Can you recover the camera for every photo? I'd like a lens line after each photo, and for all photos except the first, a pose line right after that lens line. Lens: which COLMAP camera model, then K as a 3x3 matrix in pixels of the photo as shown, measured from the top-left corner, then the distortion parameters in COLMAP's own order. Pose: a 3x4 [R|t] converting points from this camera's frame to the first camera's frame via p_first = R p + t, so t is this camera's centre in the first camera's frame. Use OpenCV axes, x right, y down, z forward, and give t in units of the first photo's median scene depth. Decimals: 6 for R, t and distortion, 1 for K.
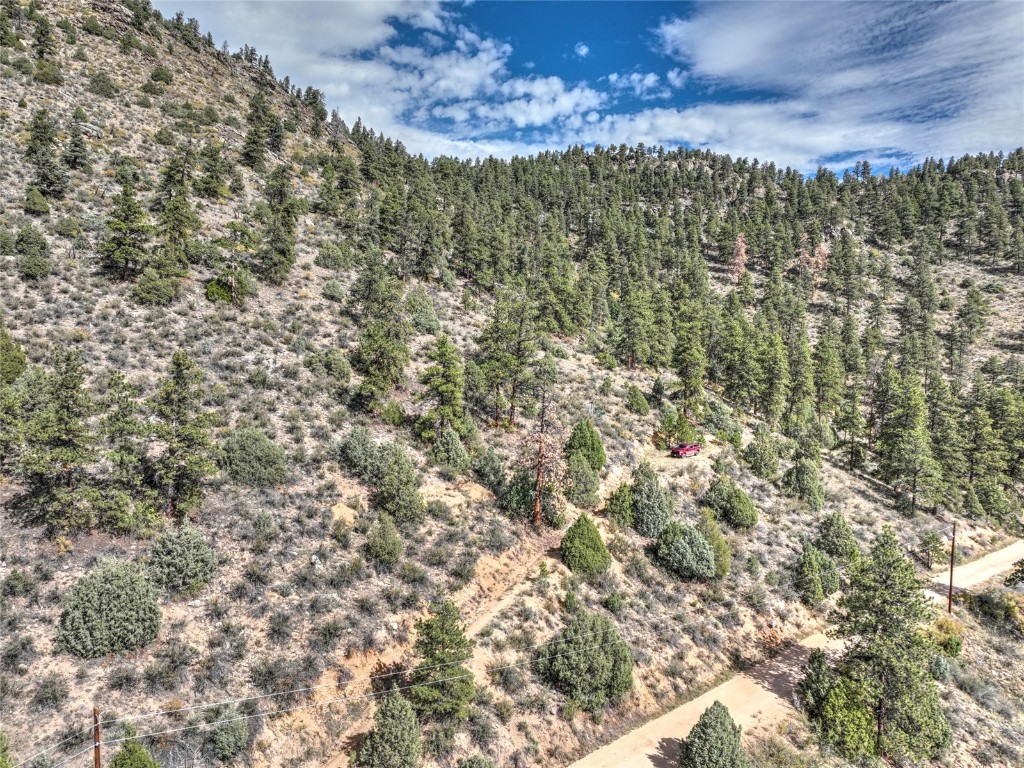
lens RADIAL K [[711.9, 0, 516.1], [0, 711.9, 386.1], [0, 0, 1]] dist [-0.000898, 0.007741]
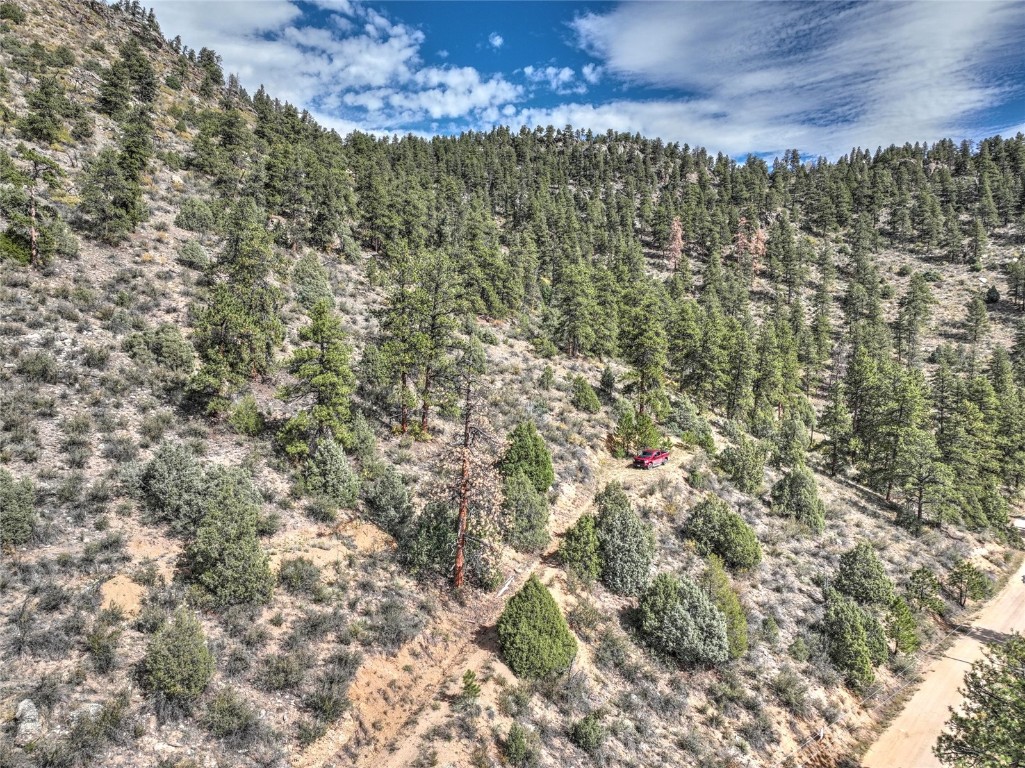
lens RADIAL K [[712.6, 0, 516.6], [0, 712.6, 386.1], [0, 0, 1]] dist [-0.000898, 0.007741]
pose [[0.994356, -0.007510, 0.105829, 0.008161], [0.006840, 0.999954, 0.006699, 0.003867], [-0.105875, -0.005937, 0.994362, 0.202720]]
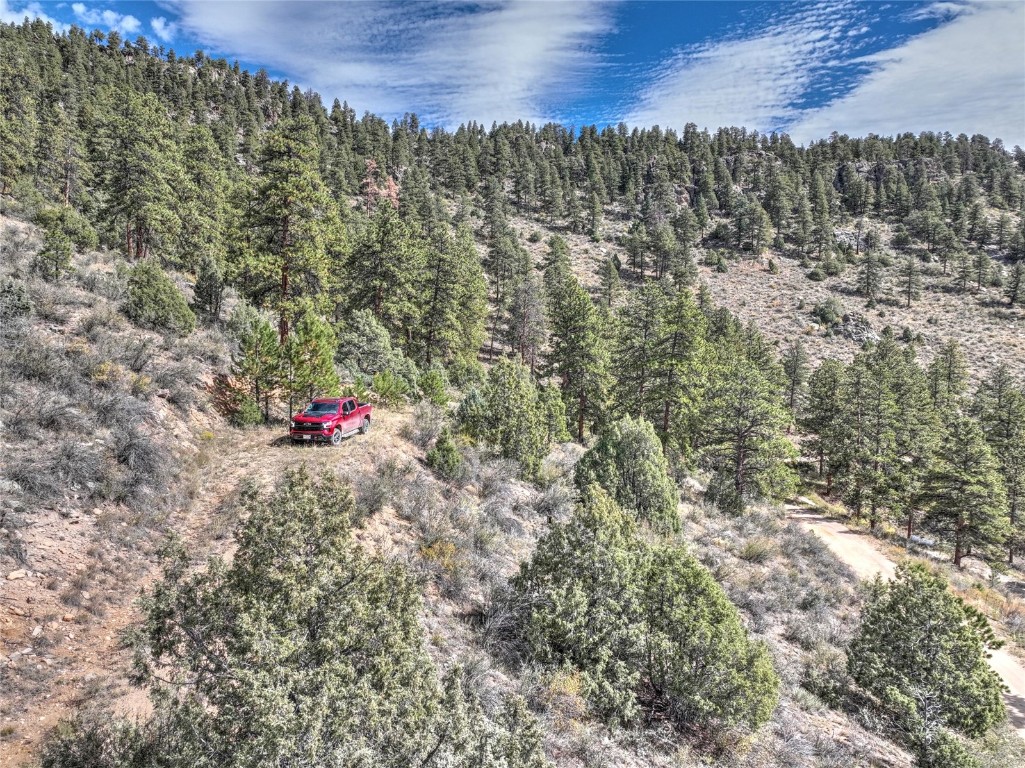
lens RADIAL K [[718.4, 0, 511.0], [0, 718.4, 380.4], [0, 0, 1]] dist [0.001074, 0.023059]
pose [[0.805288, -0.034956, 0.591852, 0.095838], [0.030996, 0.999377, 0.016852, 0.058995], [-0.592073, 0.004774, 0.805870, 0.587374]]
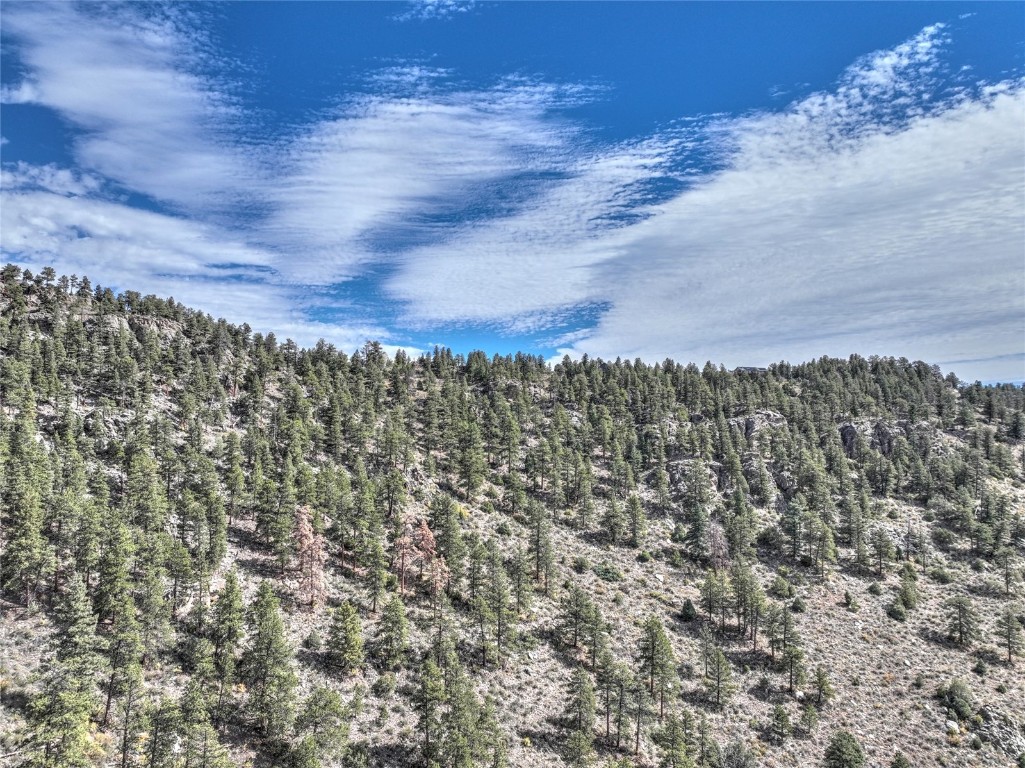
lens RADIAL K [[718.4, 0, 511.0], [0, 718.4, 380.4], [0, 0, 1]] dist [0.001074, 0.023059]
pose [[0.670048, 0.039417, 0.741271, -0.029097], [0.044673, 0.994638, -0.093271, -0.626899], [-0.740973, 0.095611, 0.664694, 1.162548]]
